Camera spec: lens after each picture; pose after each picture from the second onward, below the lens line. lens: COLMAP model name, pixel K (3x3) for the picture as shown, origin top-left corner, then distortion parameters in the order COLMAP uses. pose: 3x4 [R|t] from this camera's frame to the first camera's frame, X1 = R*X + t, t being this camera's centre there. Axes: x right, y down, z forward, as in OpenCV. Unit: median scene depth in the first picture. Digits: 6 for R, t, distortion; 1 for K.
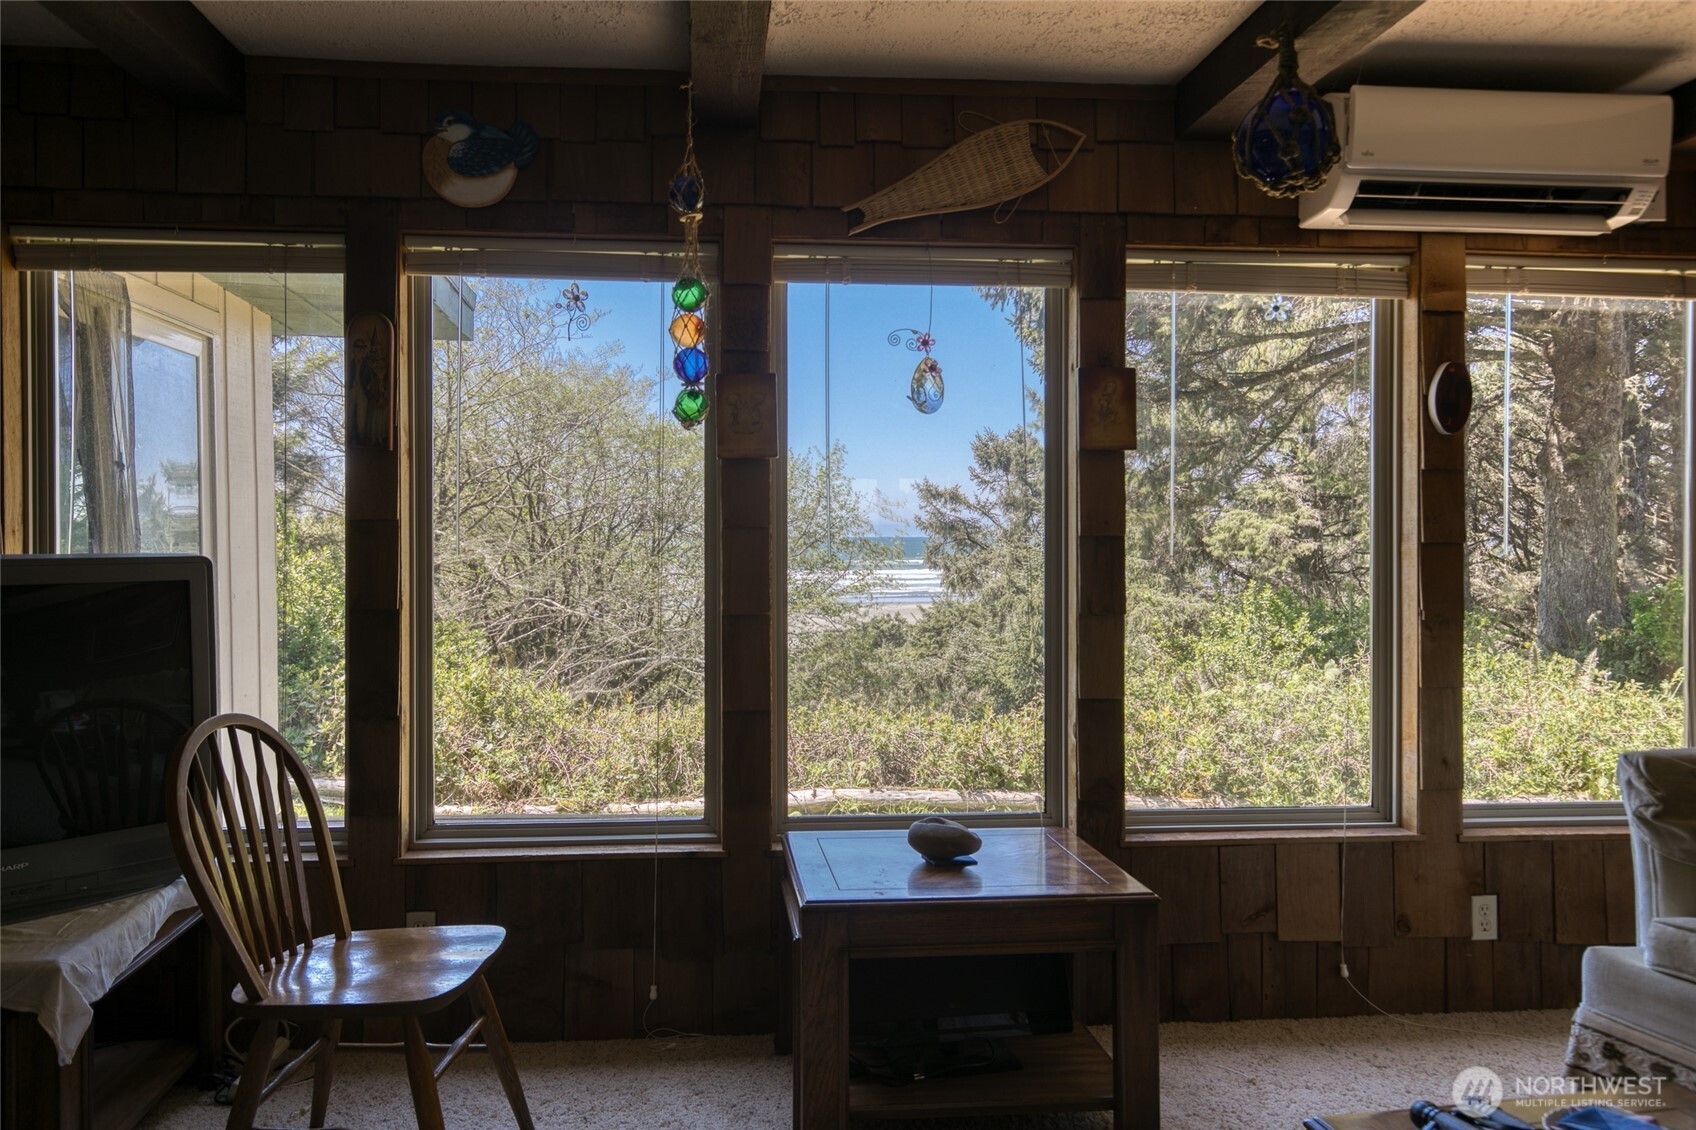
lens RADIAL K [[1270.8, 0, 809.7], [0, 1270.8, 561.5], [0, 0, 1]] dist [0.013411, 0.002008]
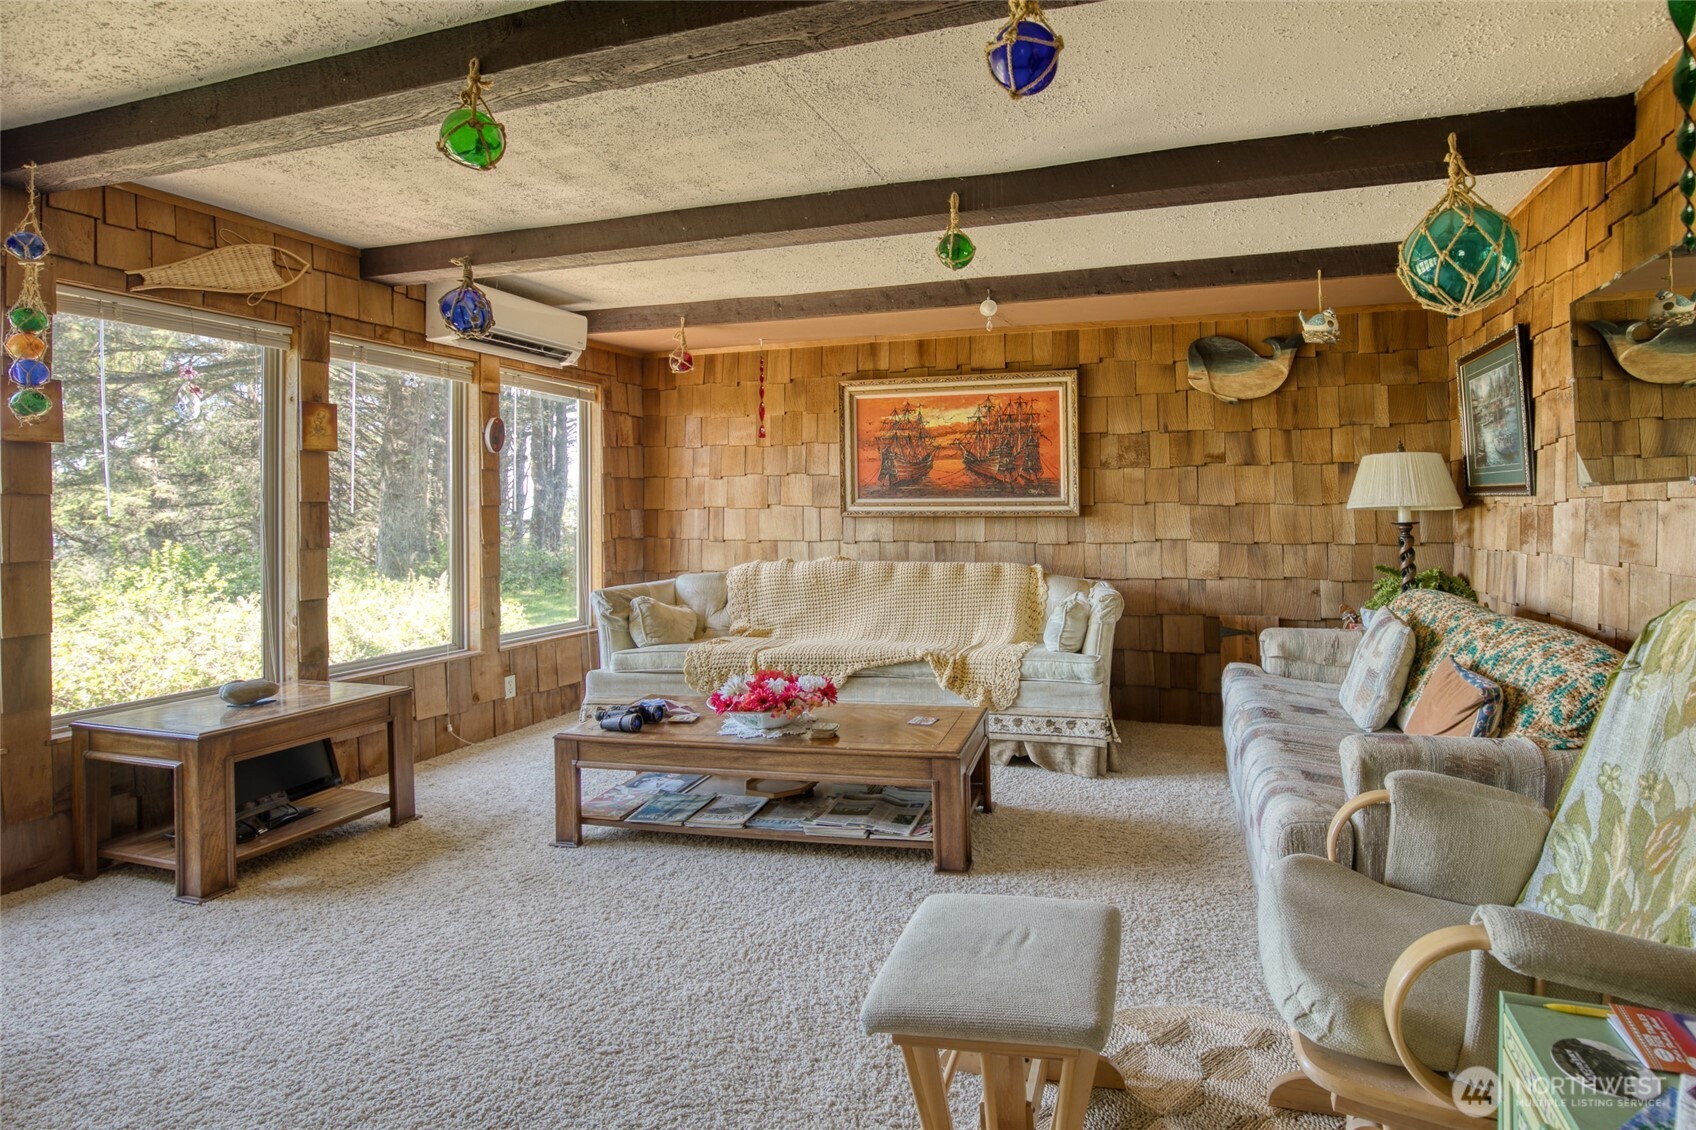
lens RADIAL K [[803.7, 0, 971.5], [0, 803.7, 509.6], [0, 0, 1]] dist [-0.032941, 0.004877]
pose [[0.364884, -0.006754, 0.931028, -0.424338], [0.021592, 0.999766, -0.001209, 0.010058], [-0.930803, 0.020544, 0.364945, -0.185435]]
